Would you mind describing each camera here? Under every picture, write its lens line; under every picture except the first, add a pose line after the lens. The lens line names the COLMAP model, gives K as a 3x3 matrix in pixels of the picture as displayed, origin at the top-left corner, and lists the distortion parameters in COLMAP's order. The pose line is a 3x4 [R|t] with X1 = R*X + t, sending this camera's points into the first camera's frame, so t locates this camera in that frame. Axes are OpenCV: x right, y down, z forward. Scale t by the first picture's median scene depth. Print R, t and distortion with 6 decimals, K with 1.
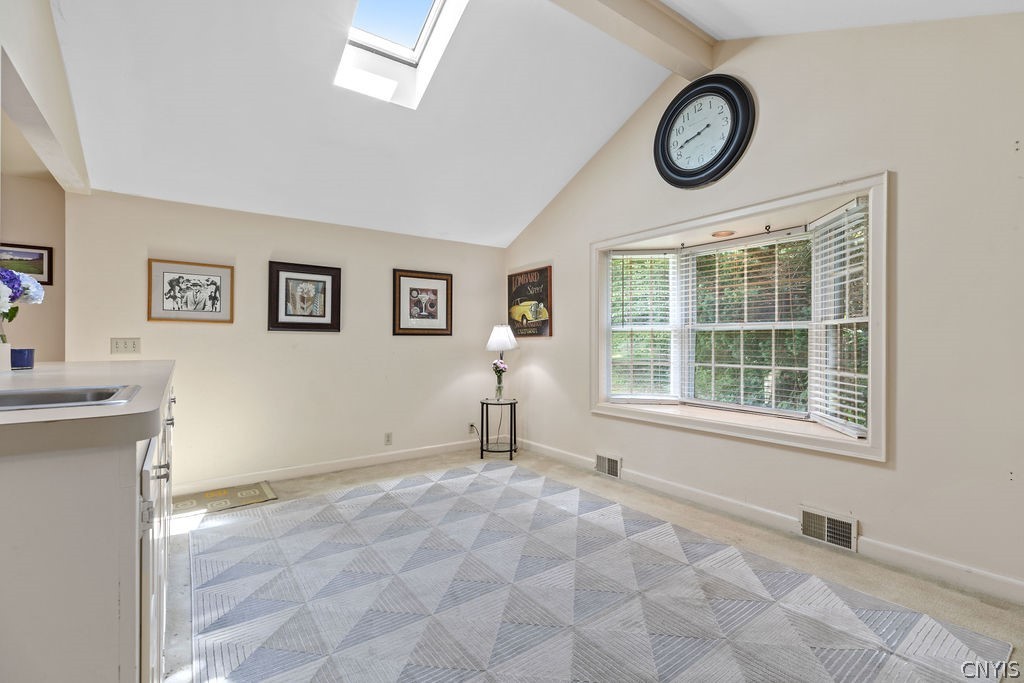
lens RADIAL K [[459.6, 0, 511.0], [0, 459.6, 341.1], [0, 0, 1]] dist [0.003523, -0.000019]
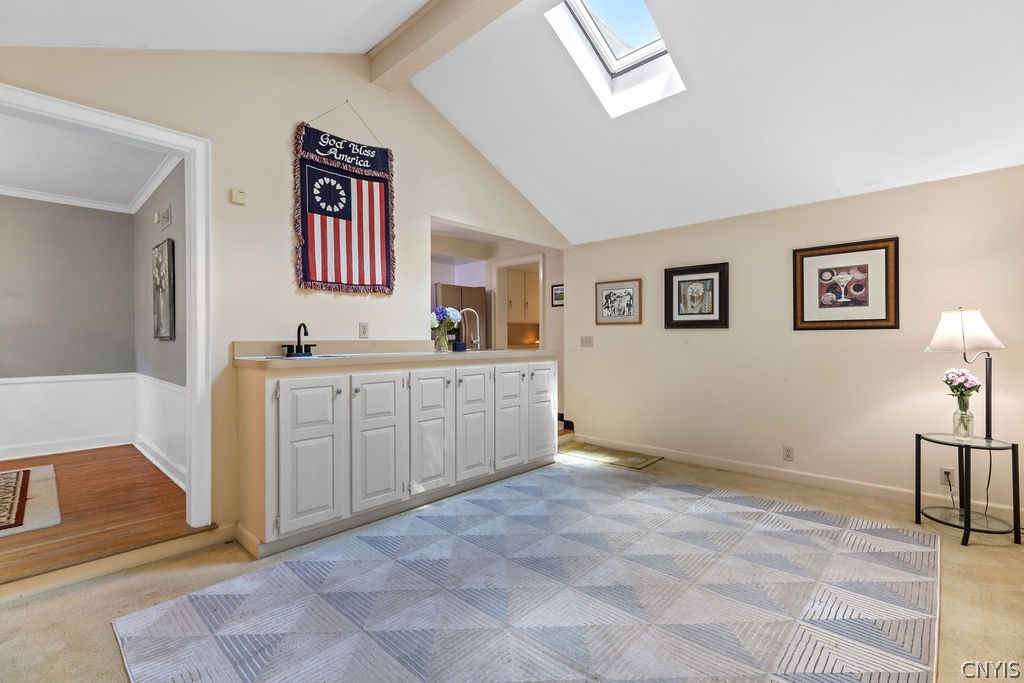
lens RADIAL K [[459.6, 0, 511.0], [0, 459.6, 341.1], [0, 0, 1]] dist [0.003523, -0.000019]
pose [[0.181191, 0.005388, -0.983433, 0.519860], [0.005801, 0.999962, 0.006548, -0.001796], [0.983431, -0.006892, 0.181153, 0.387367]]
